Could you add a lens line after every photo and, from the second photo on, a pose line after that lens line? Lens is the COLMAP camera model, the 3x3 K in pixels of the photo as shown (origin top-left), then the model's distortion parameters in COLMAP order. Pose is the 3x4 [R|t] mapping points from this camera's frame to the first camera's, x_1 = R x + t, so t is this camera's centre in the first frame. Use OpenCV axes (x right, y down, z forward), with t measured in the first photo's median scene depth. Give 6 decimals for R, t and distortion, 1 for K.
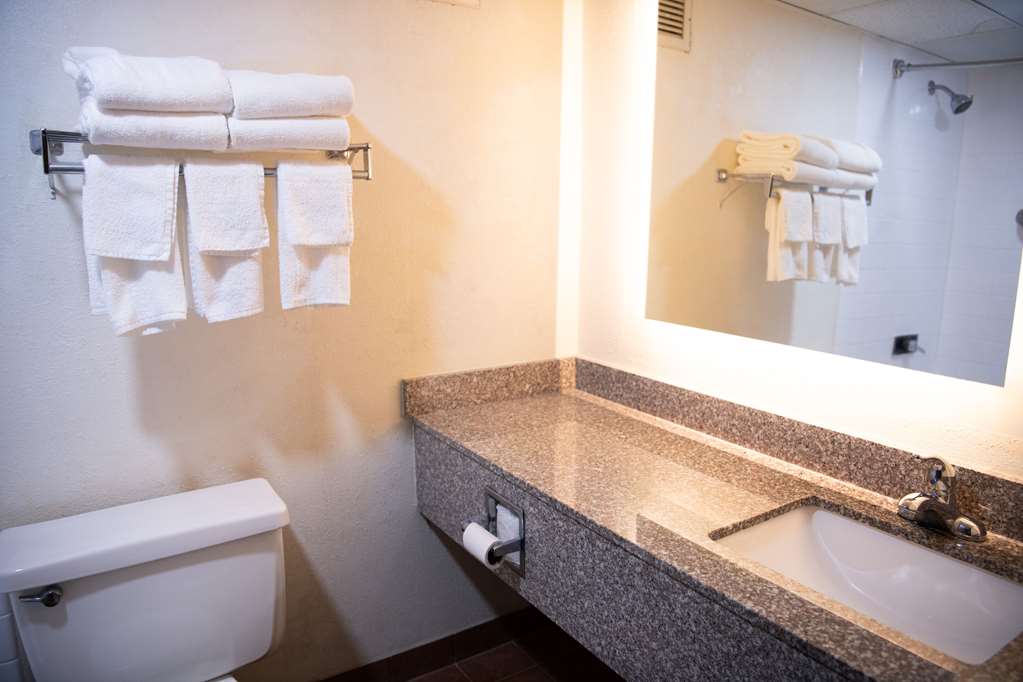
lens RADIAL K [[706.2, 0, 511.5], [0, 706.2, 341.0], [0, 0, 1]] dist [-0.075473, 0.016886]
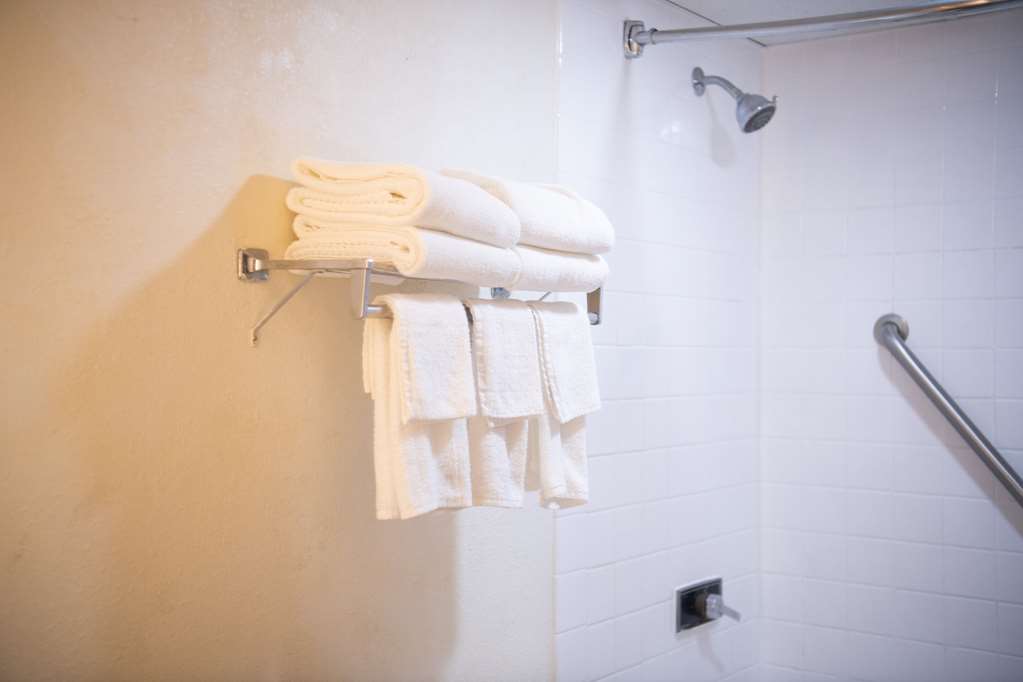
lens RADIAL K [[1388.6, 0, 511.5], [0, 1388.6, 341.0], [0, 0, 1]] dist [0.264428, 0.007102]
pose [[0.921103, -0.020898, 0.388759, 0.117234], [0.086690, 0.984498, -0.152476, -0.053895], [-0.379546, 0.174148, 0.908635, 0.204233]]
